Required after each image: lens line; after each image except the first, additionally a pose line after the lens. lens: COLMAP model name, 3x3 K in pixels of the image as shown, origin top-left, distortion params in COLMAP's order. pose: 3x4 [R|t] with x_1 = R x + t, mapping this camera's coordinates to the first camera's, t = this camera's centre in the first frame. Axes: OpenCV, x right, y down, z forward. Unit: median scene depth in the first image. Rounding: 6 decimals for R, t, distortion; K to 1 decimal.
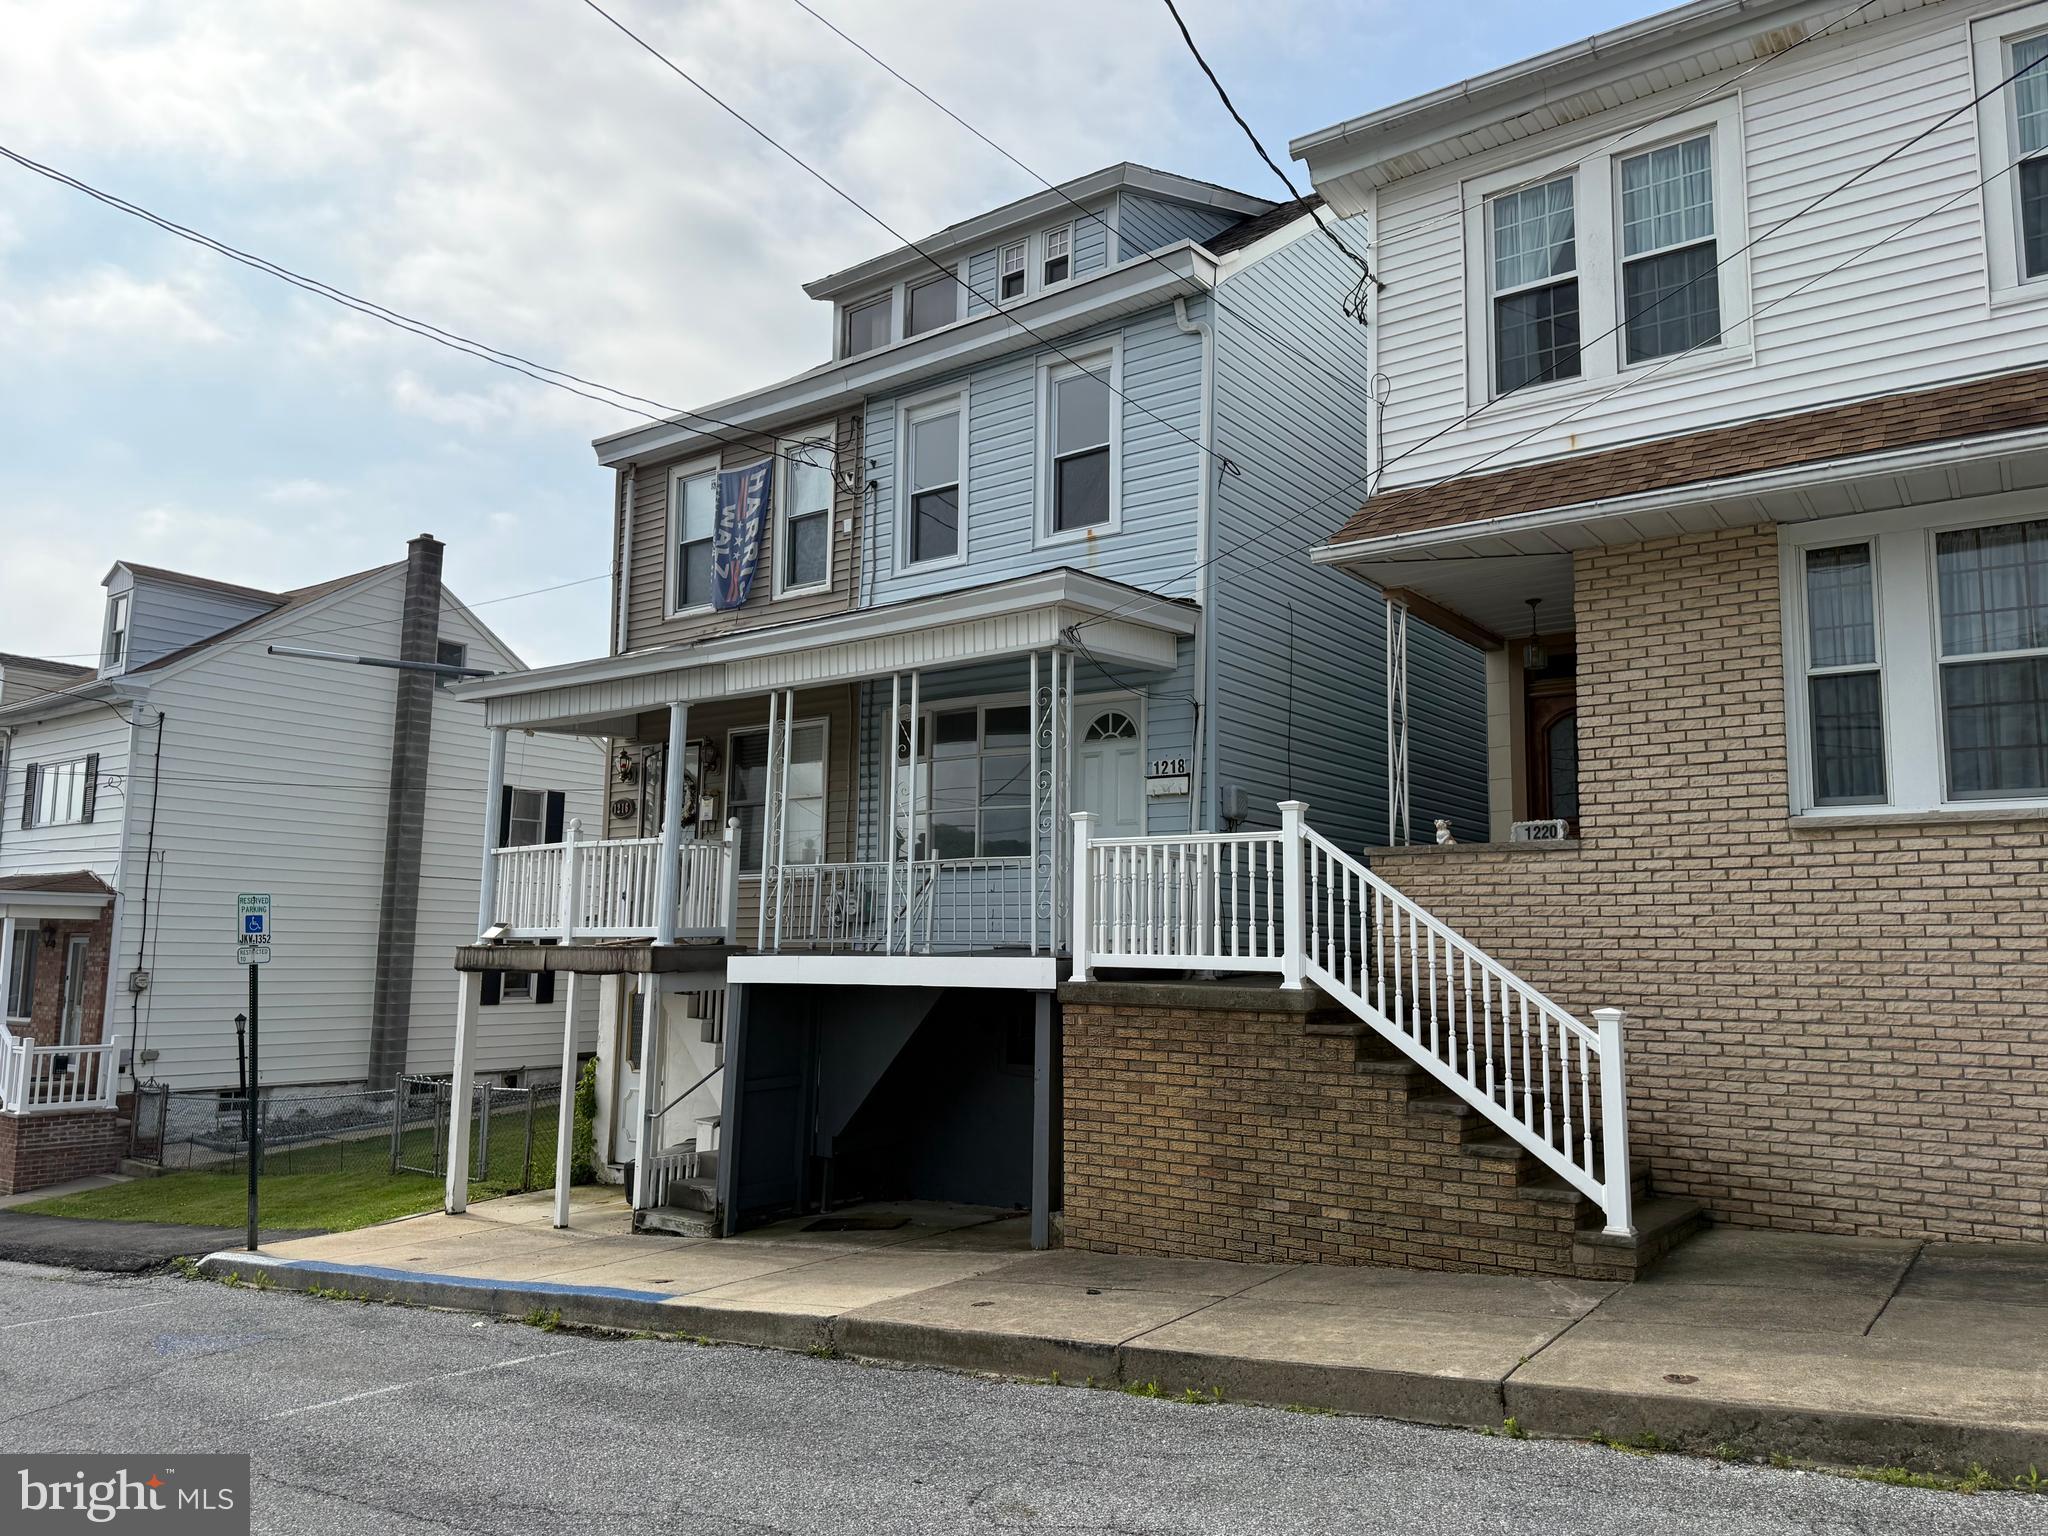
lens RADIAL K [[1446.1, 0, 1025.3], [0, 1446.1, 772.1], [0, 0, 1]] dist [0.024111, -0.013515]
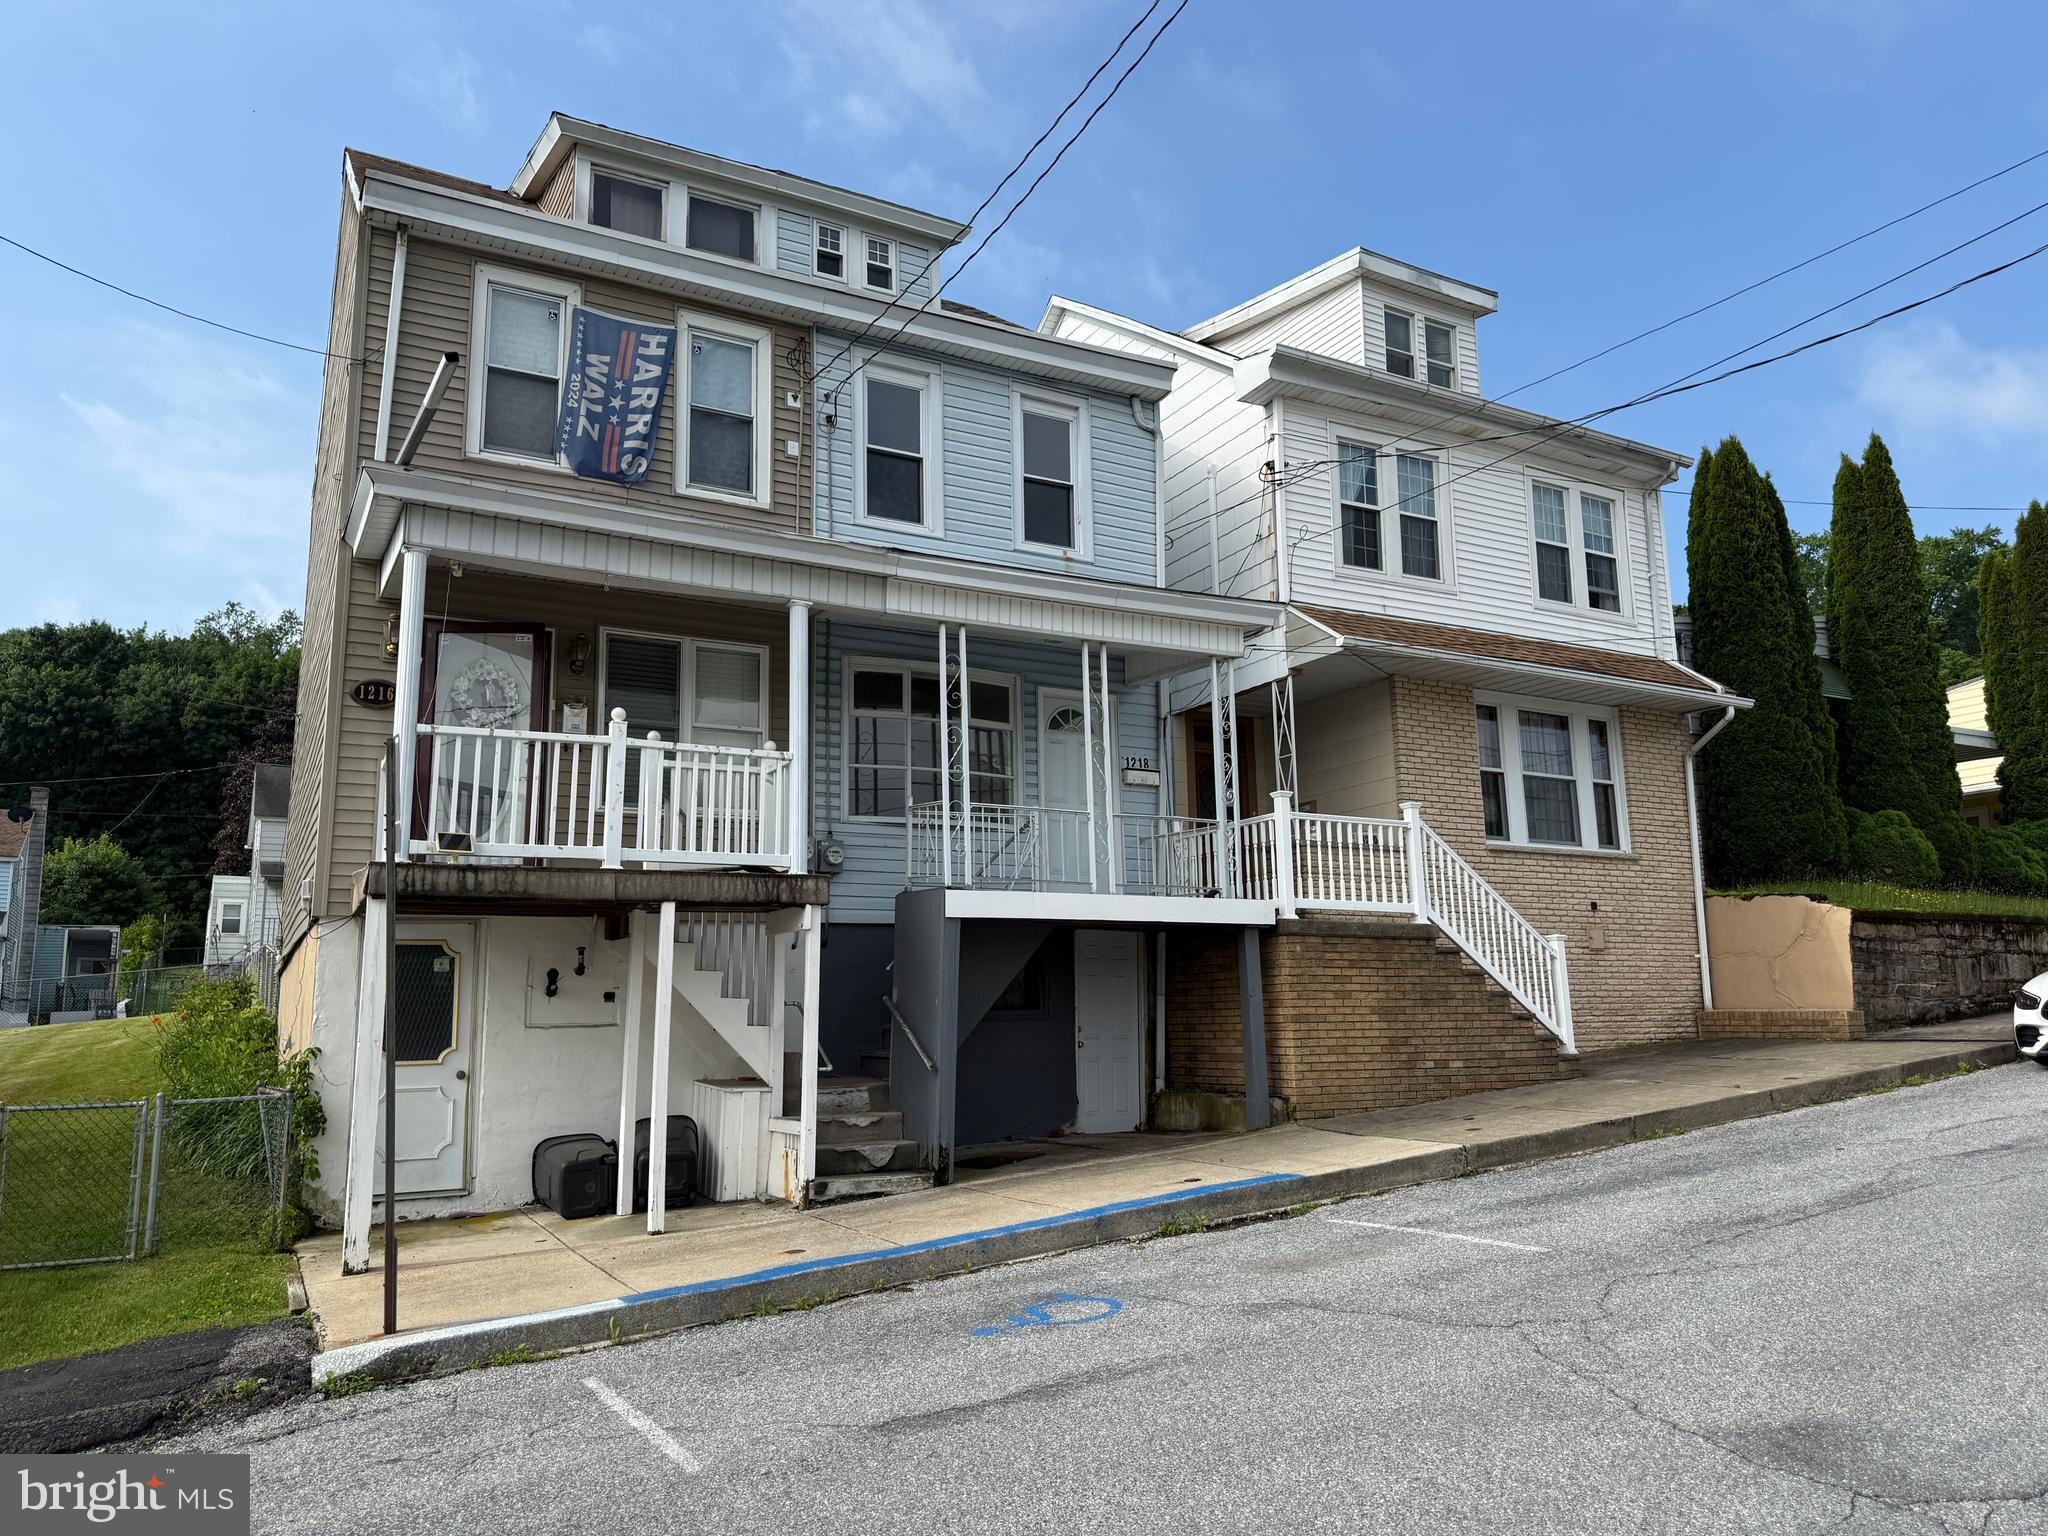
lens RADIAL K [[1446.1, 0, 1024.2], [0, 1446.1, 765.0], [0, 0, 1]] dist [0.024111, -0.013515]
pose [[0.413015, 0.146628, 0.898843, -1.311588], [-0.096526, 0.988443, -0.116891, 0.190740], [-0.905595, -0.038484, 0.422395, 0.693848]]
